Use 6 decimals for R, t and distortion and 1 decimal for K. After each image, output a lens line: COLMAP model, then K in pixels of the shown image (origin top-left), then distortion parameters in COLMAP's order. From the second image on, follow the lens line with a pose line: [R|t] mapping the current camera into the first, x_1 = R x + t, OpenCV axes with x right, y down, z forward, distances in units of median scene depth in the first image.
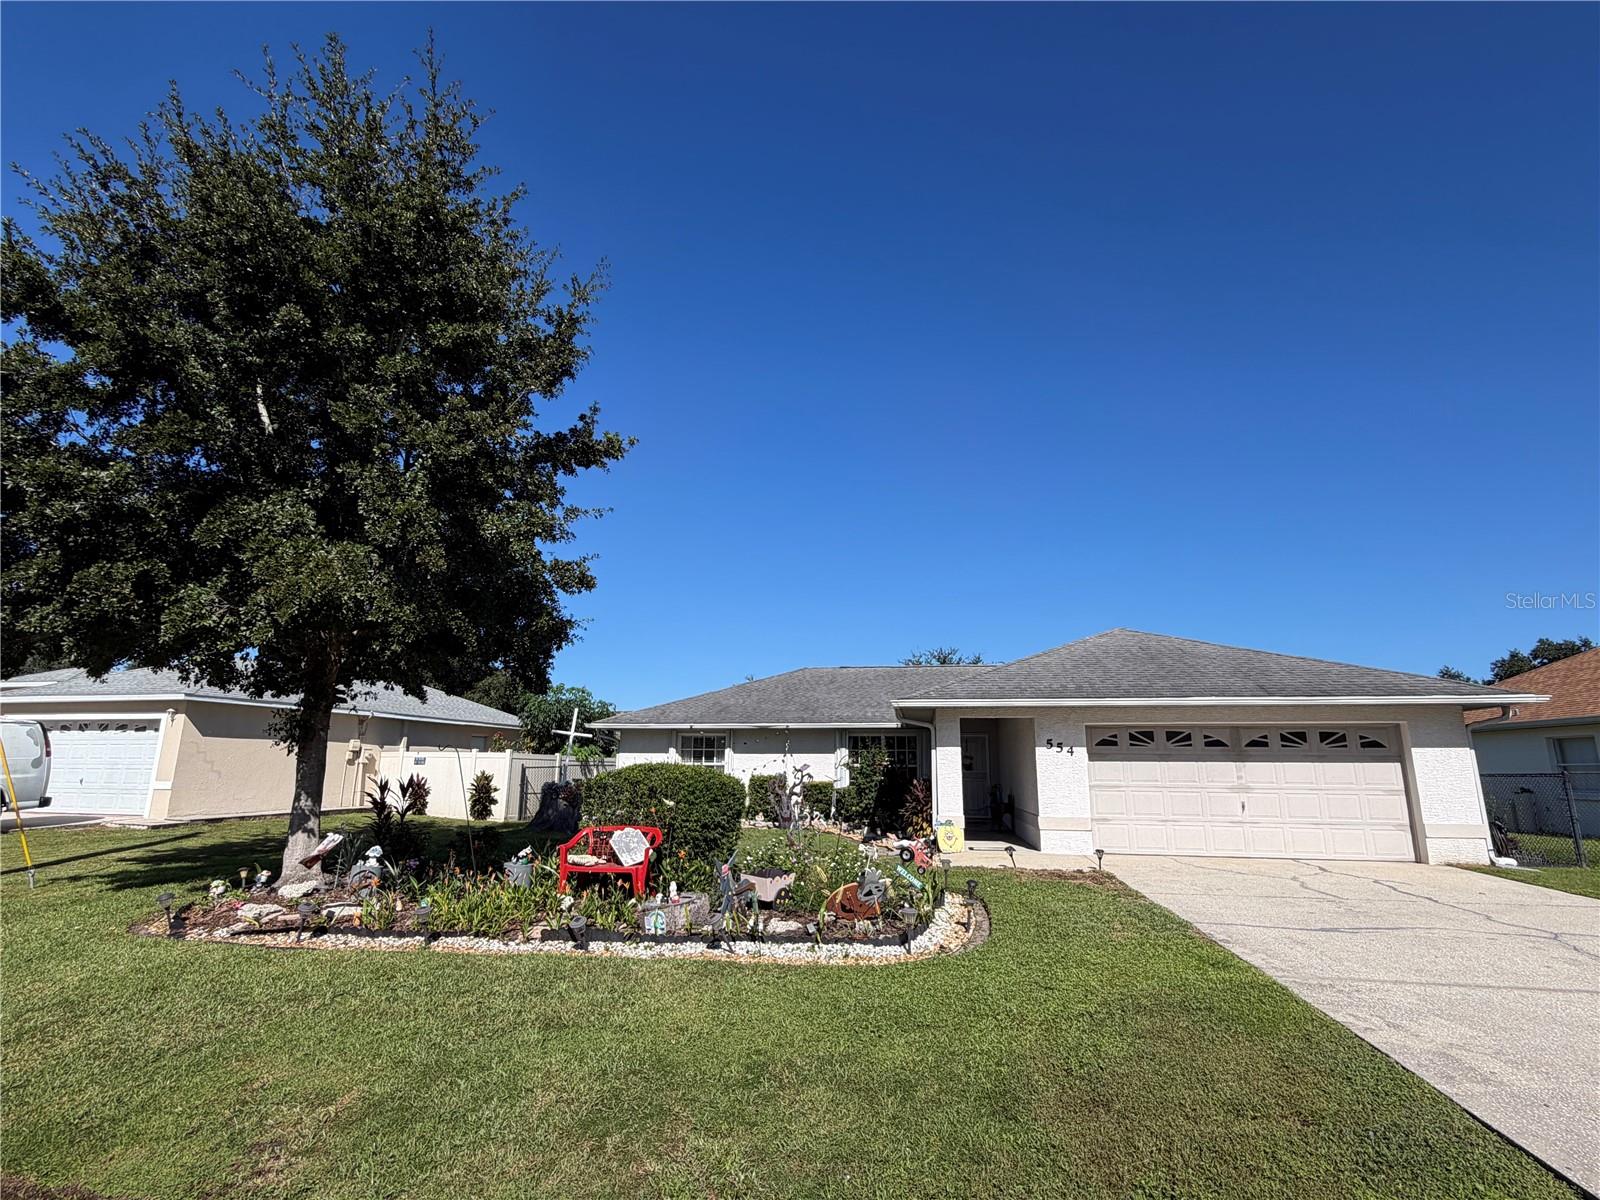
lens RADIAL K [[790.0, 0, 800.1], [0, 790.0, 598.3], [0, 0, 1]] dist [0.000105, -0.000001]
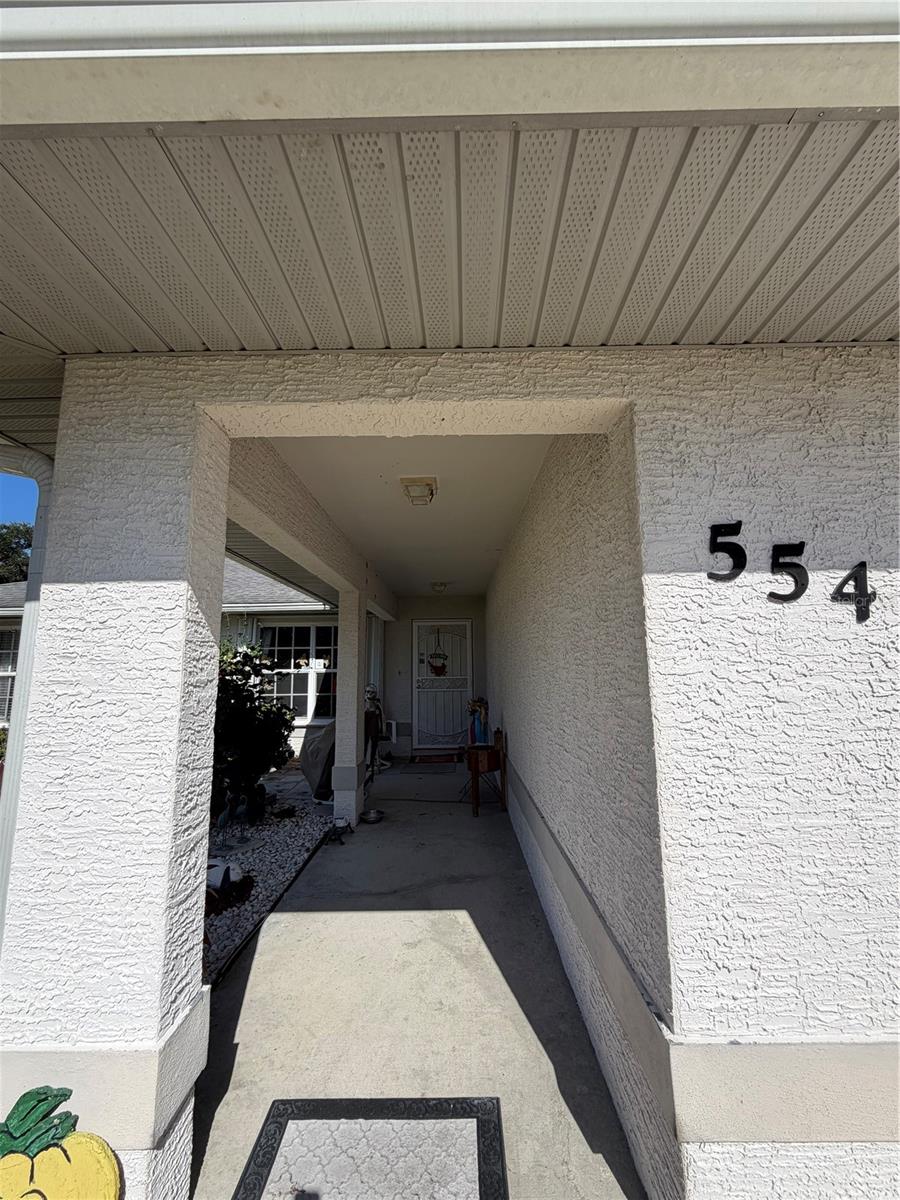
lens RADIAL K [[478.8, 0, 451.4], [0, 478.8, 597.8], [0, 0, 1]] dist [0.000144, -0.000356]
pose [[0.989489, -0.005754, 0.144494, 0.245918], [-0.005148, 0.997173, 0.074961, 0.186499], [-0.144517, -0.074917, 0.986662, 0.910863]]
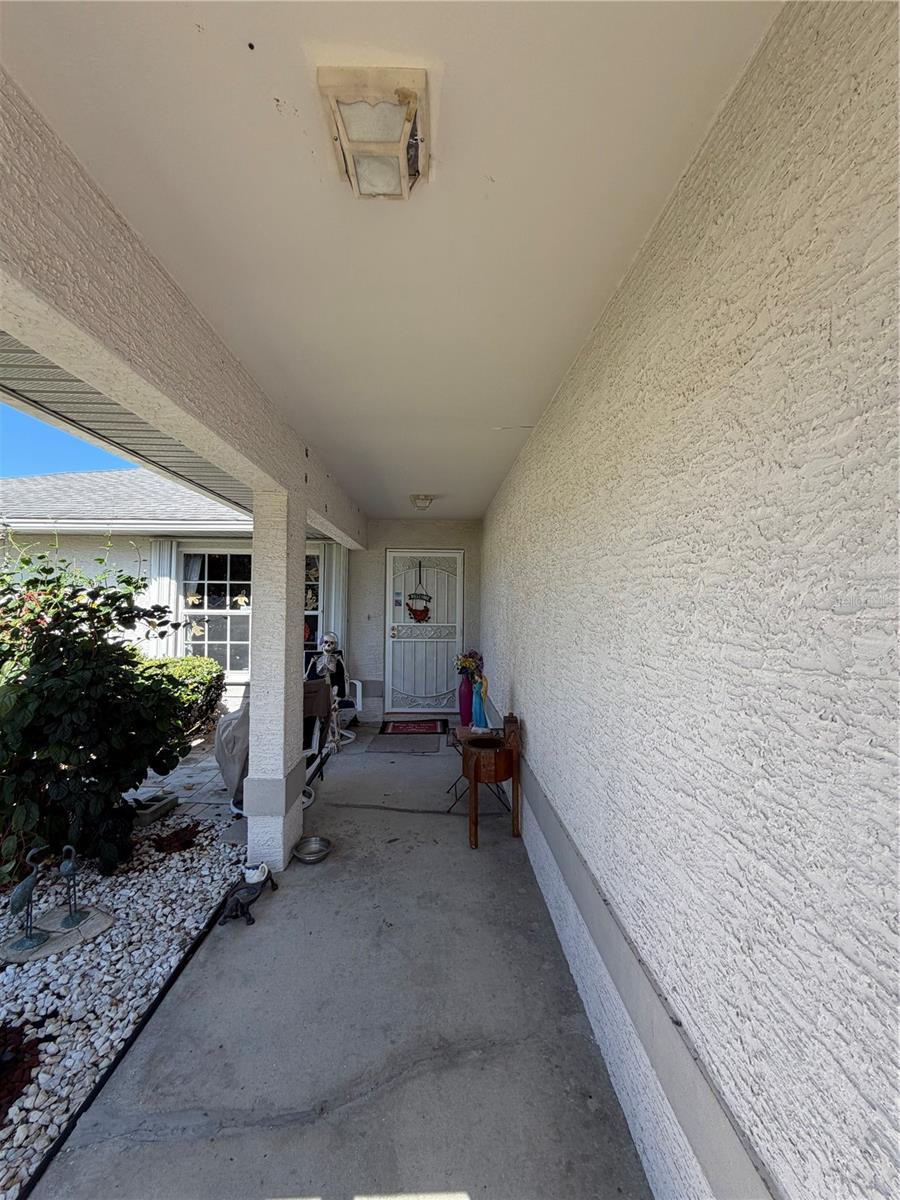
lens RADIAL K [[478.8, 0, 452.3], [0, 478.8, 599.9], [0, 0, 1]] dist [0.000144, -0.000356]
pose [[0.982508, -0.004140, 0.186175, 0.260148], [-0.035563, 0.977181, 0.209408, 0.207759], [-0.182793, -0.212366, 0.959941, 1.040680]]
